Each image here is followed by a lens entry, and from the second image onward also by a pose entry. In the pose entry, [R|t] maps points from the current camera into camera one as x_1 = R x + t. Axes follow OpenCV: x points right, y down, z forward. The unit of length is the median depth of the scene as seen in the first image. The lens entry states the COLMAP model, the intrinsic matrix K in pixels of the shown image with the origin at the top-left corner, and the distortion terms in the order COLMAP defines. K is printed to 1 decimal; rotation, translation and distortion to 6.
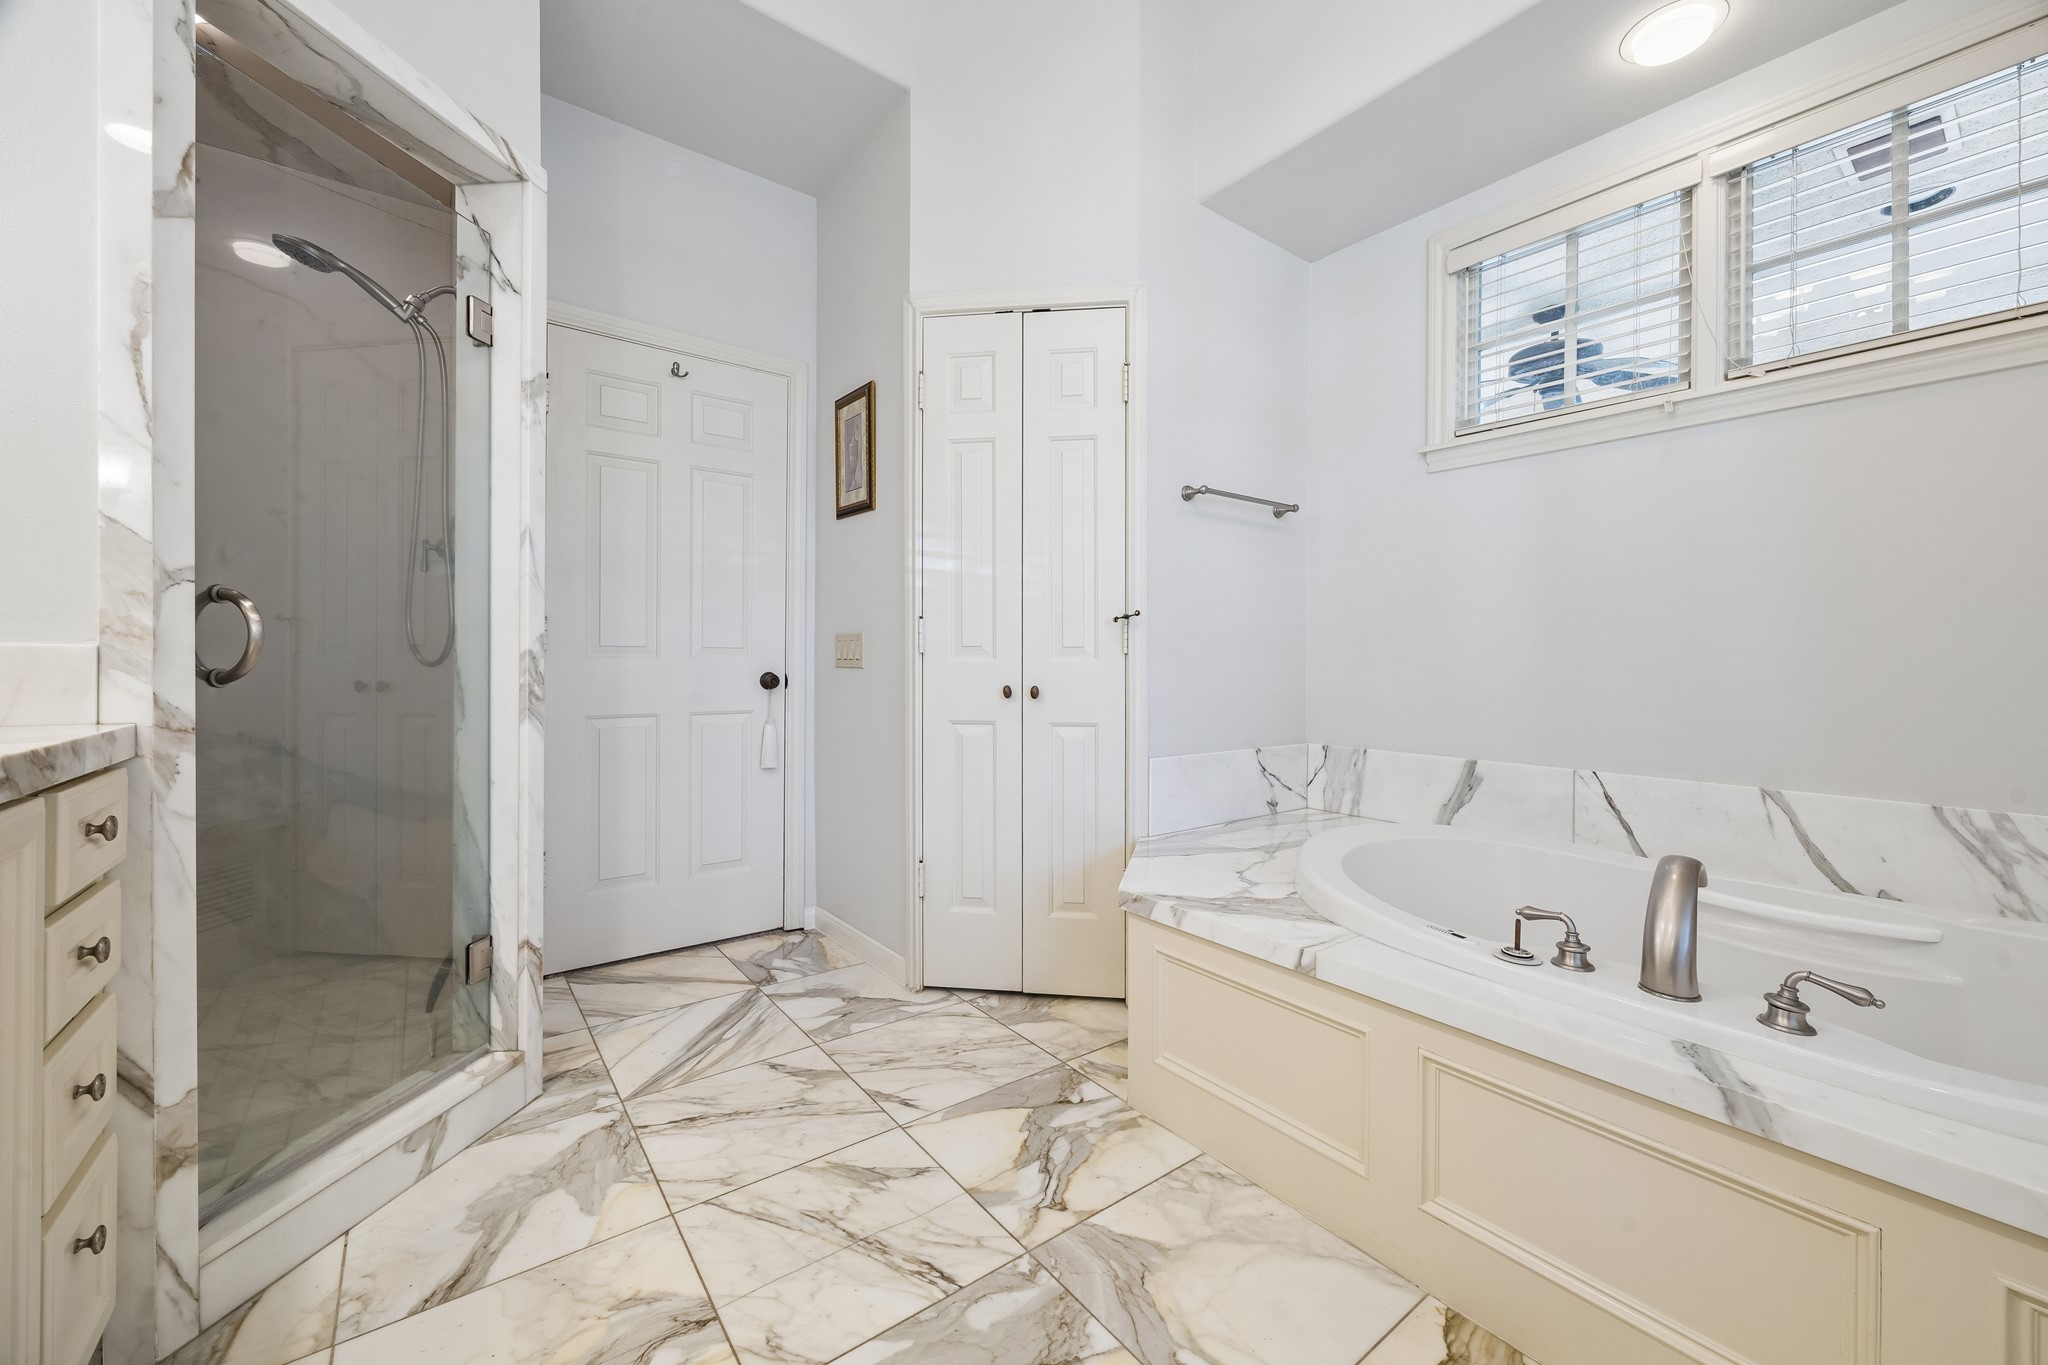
lens RADIAL K [[791.1, 0, 1038.2], [0, 791.1, 668.5], [0, 0, 1]] dist [-0.000753, -0.000022]
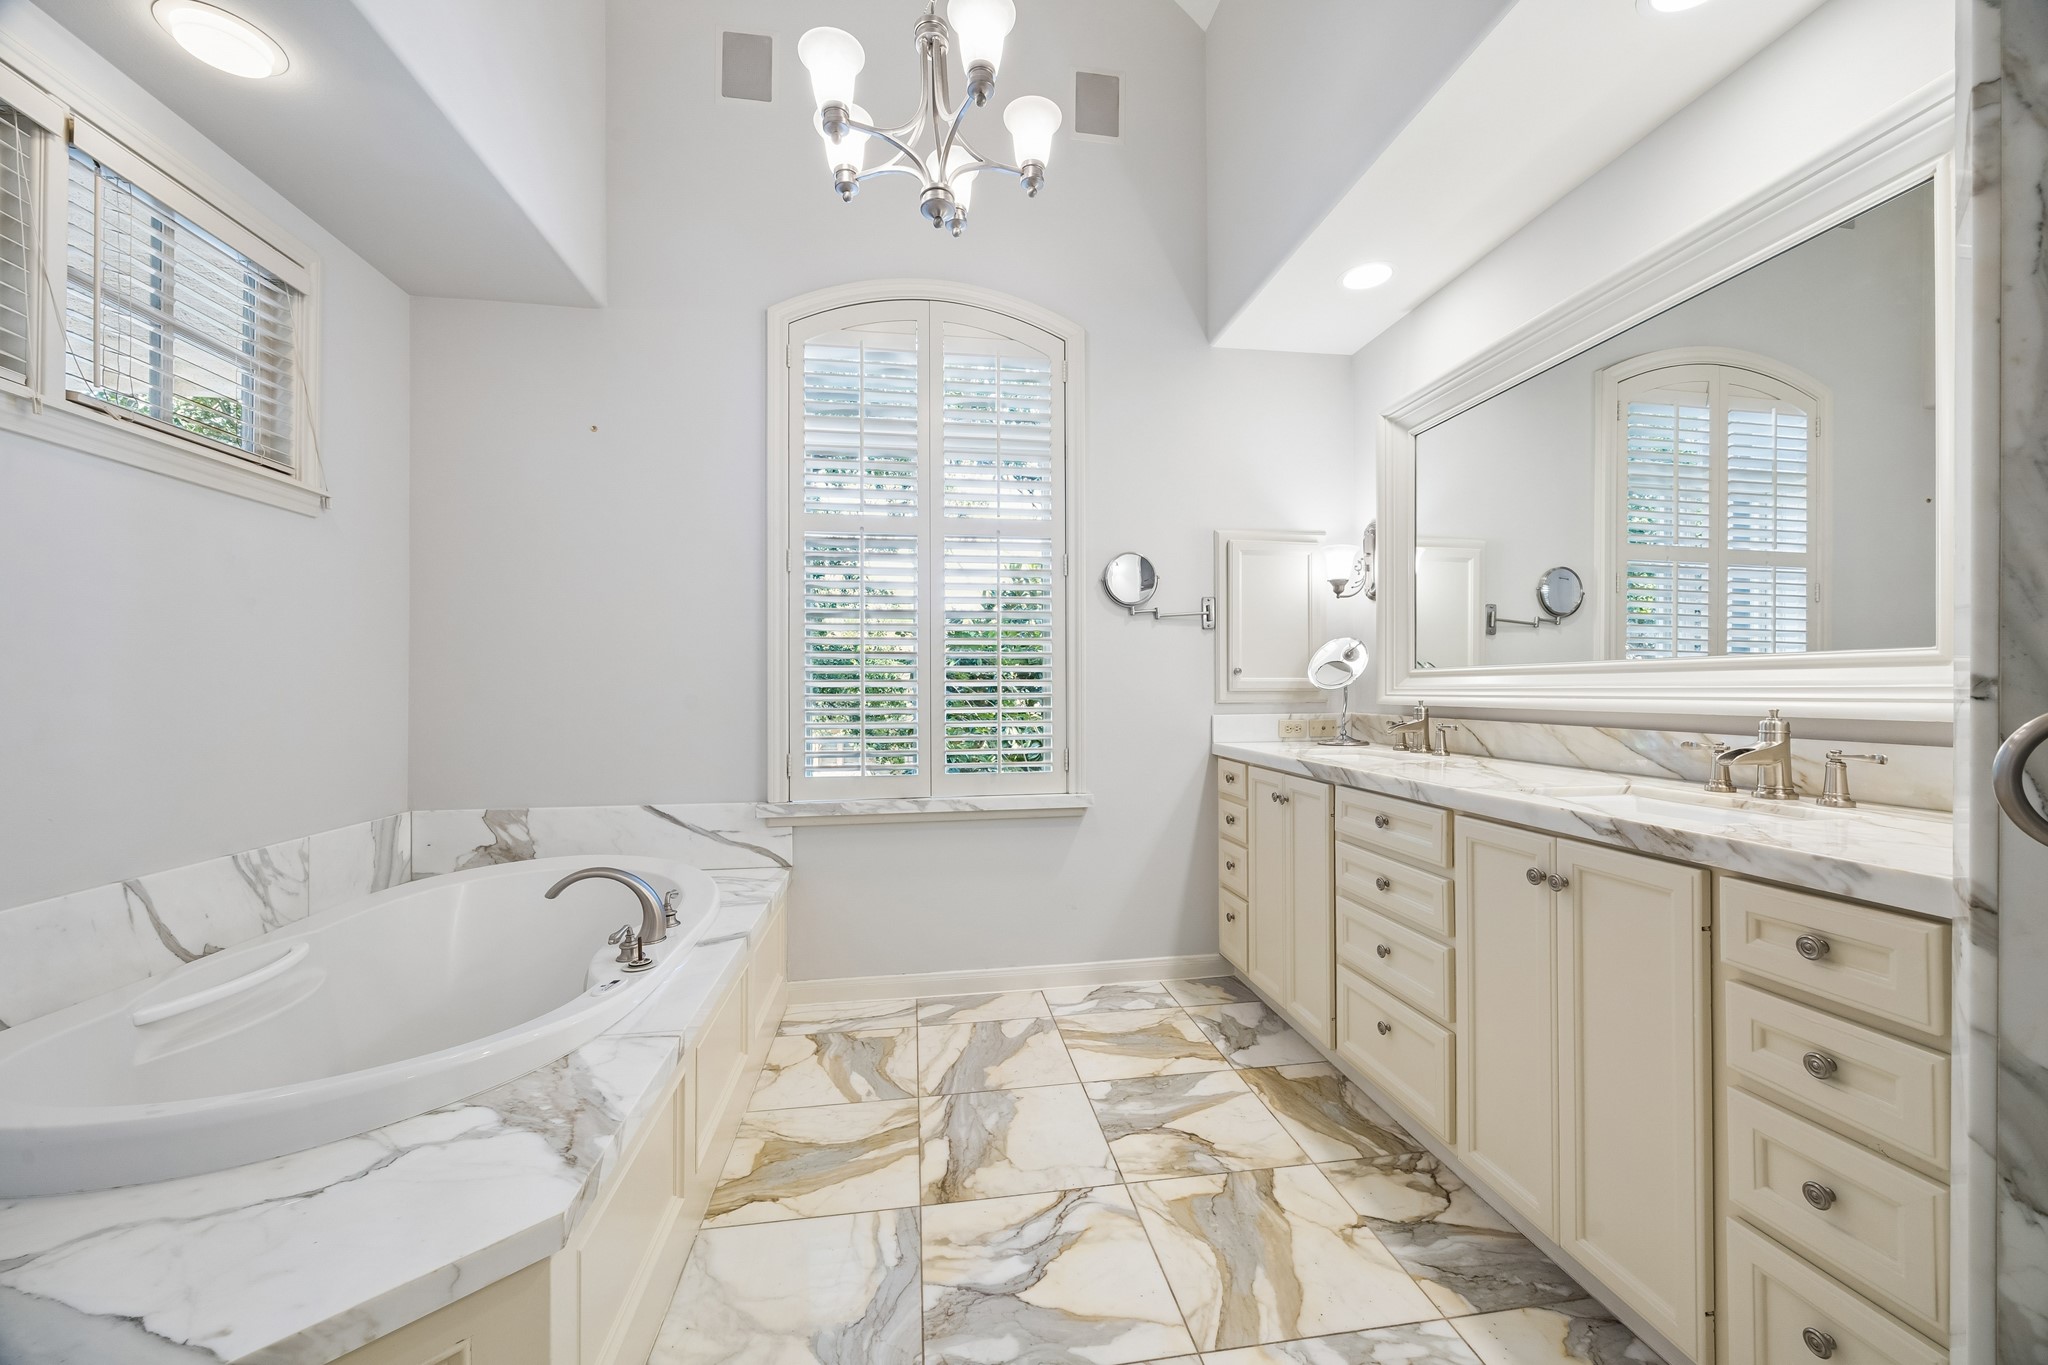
lens RADIAL K [[791.1, 0, 1034.3], [0, 791.1, 680.1], [0, 0, 1]] dist [-0.000753, -0.000022]
pose [[-0.878788, -0.001445, 0.477211, -0.500421], [-0.000847, 0.999999, 0.001469, -0.095080], [-0.477212, 0.000887, -0.878787, 1.537860]]
